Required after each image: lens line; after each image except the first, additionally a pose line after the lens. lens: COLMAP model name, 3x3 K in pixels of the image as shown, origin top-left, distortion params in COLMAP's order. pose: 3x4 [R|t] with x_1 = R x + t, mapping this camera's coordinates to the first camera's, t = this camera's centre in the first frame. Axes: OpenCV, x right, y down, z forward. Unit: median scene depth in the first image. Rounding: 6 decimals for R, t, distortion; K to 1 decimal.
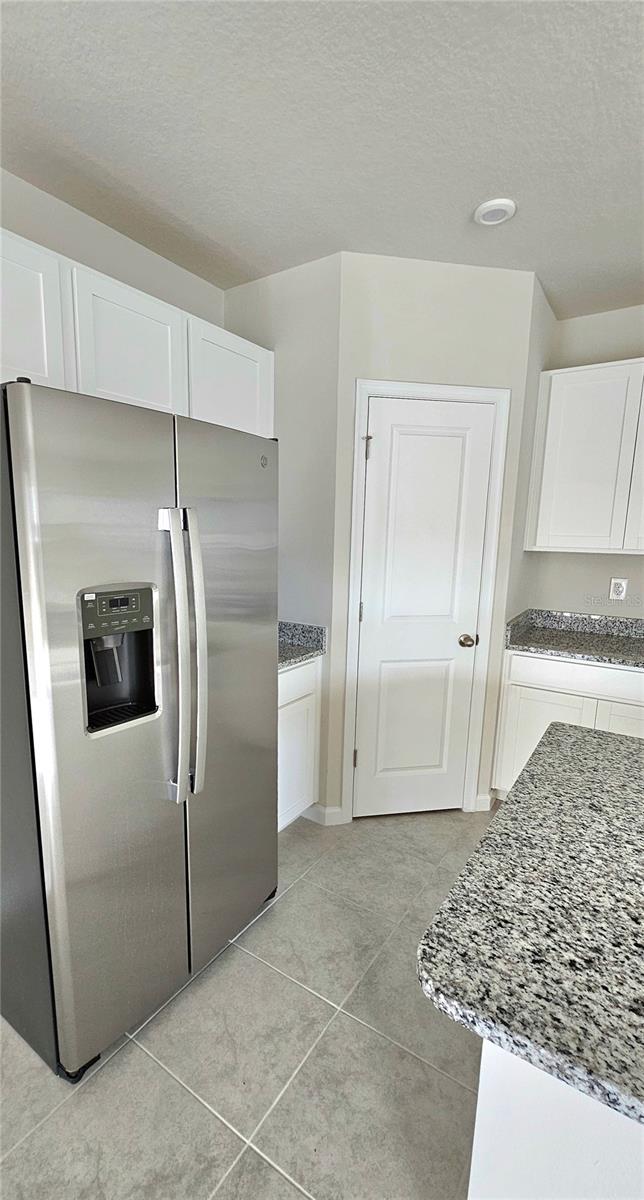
lens RADIAL K [[527.1, 0, 290.0], [0, 527.1, 618.8], [0, 0, 1]] dist [-0.001322, -0.000060]
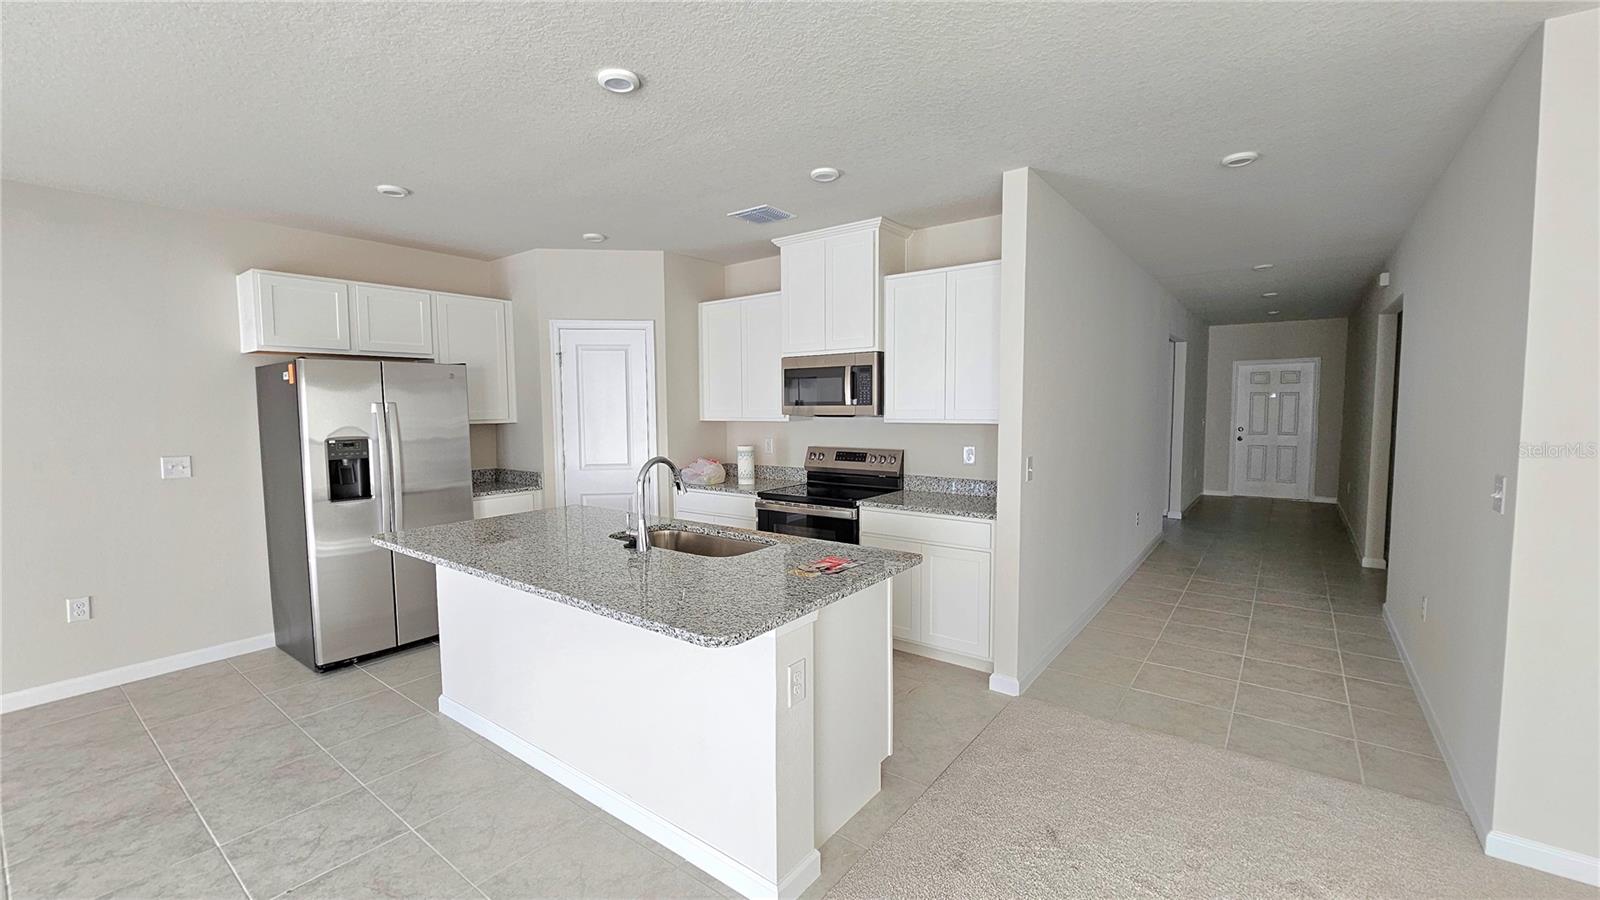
lens RADIAL K [[650.2, 0, 778.4], [0, 650.2, 452.1], [0, 0, 1]] dist [0.000235, -0.000040]
pose [[0.998304, -0.020778, -0.054386, 0.925657], [0.015180, 0.994731, -0.101385, 0.172332], [0.056206, 0.100387, 0.993360, -0.924551]]
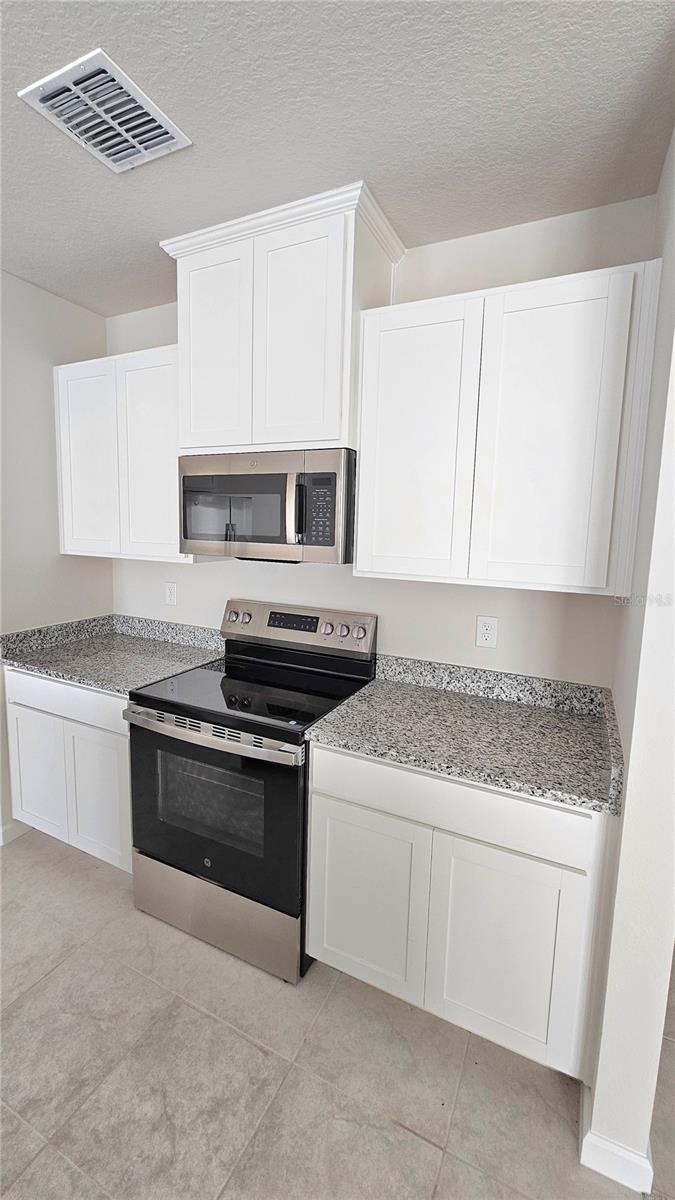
lens RADIAL K [[487.7, 0, 336.8], [0, 487.7, 588.8], [0, 0, 1]] dist [0.000235, -0.000040]
pose [[0.987616, -0.009461, 0.156607, 0.973375], [0.015140, 0.999269, -0.035106, -0.036661], [-0.156160, 0.037042, 0.987037, 0.092431]]
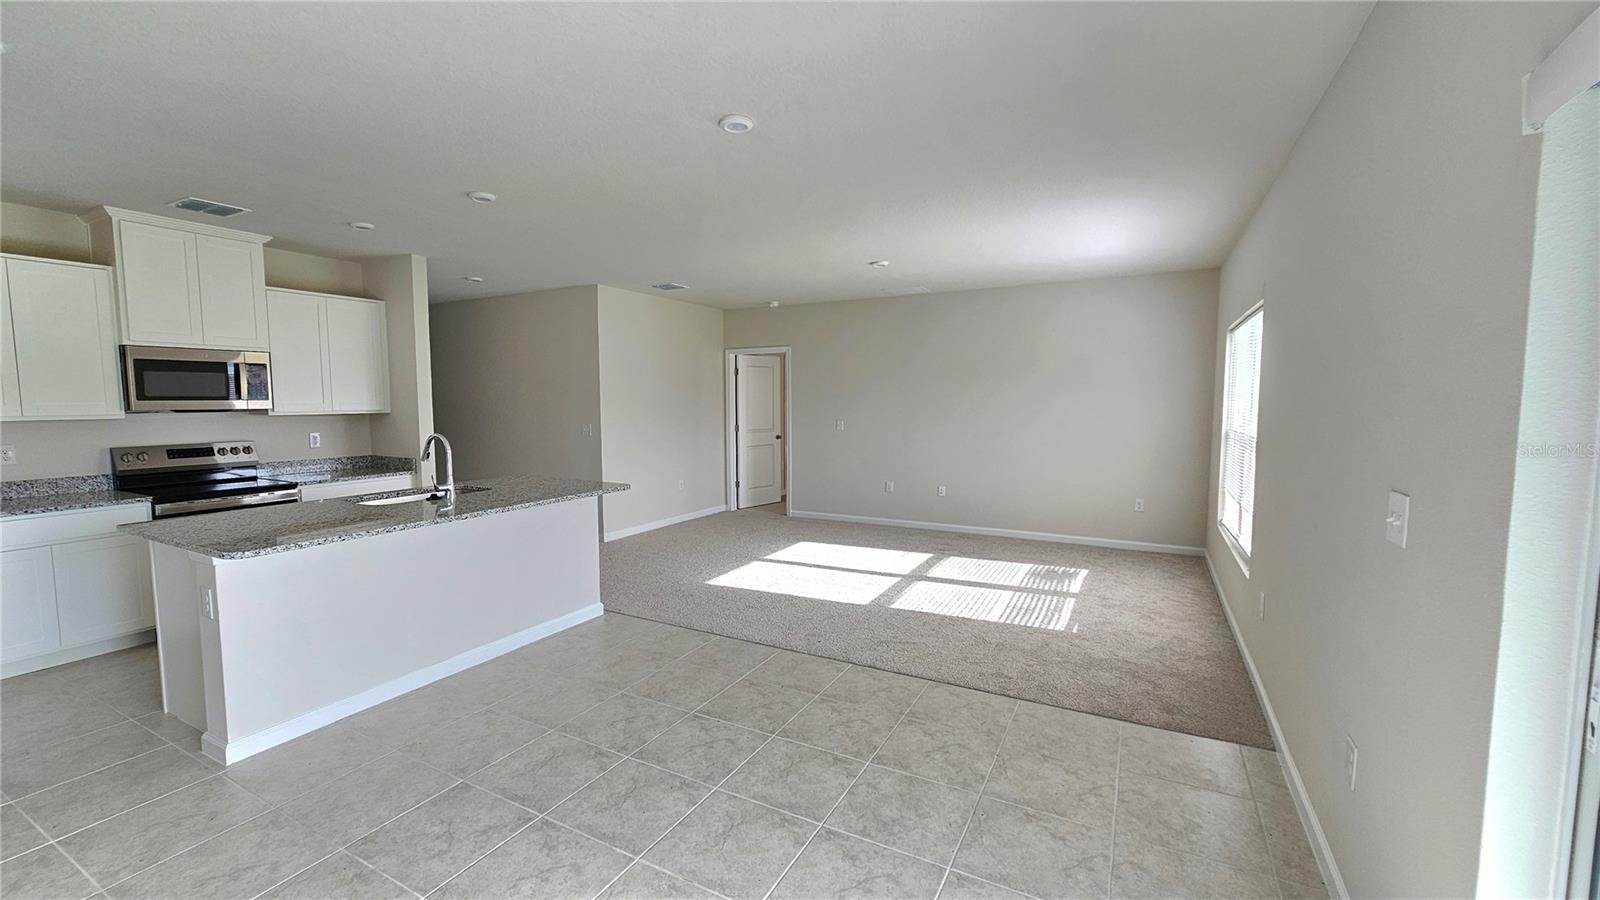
lens RADIAL K [[650.2, 0, 775.1], [0, 650.2, 463.7], [0, 0, 1]] dist [0.000235, -0.000040]
pose [[-0.098826, -0.115155, 0.988419, -1.003643], [0.173957, 0.975988, 0.131100, 0.070963], [-0.979782, 0.184898, -0.076421, -0.498345]]
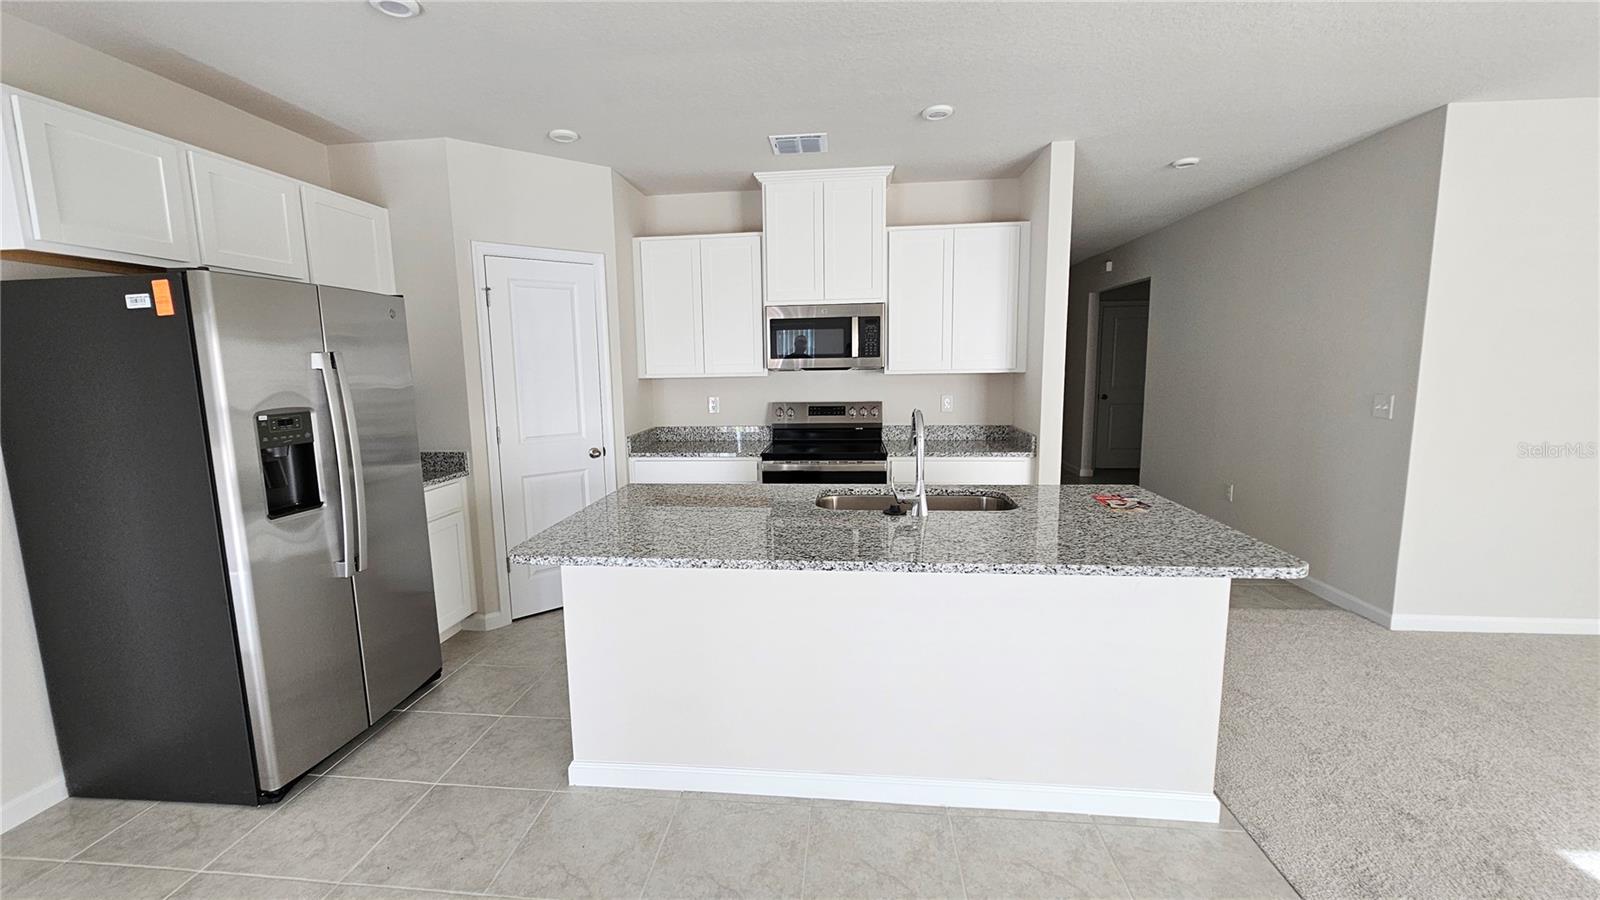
lens RADIAL K [[650.2, 0, 776.9], [0, 650.2, 452.0], [0, 0, 1]] dist [0.000235, -0.000040]
pose [[0.877823, -0.095794, 0.469308, -0.003061], [0.113558, 0.993485, -0.009618, 0.113763], [-0.465329, 0.061736, 0.882982, -0.590902]]
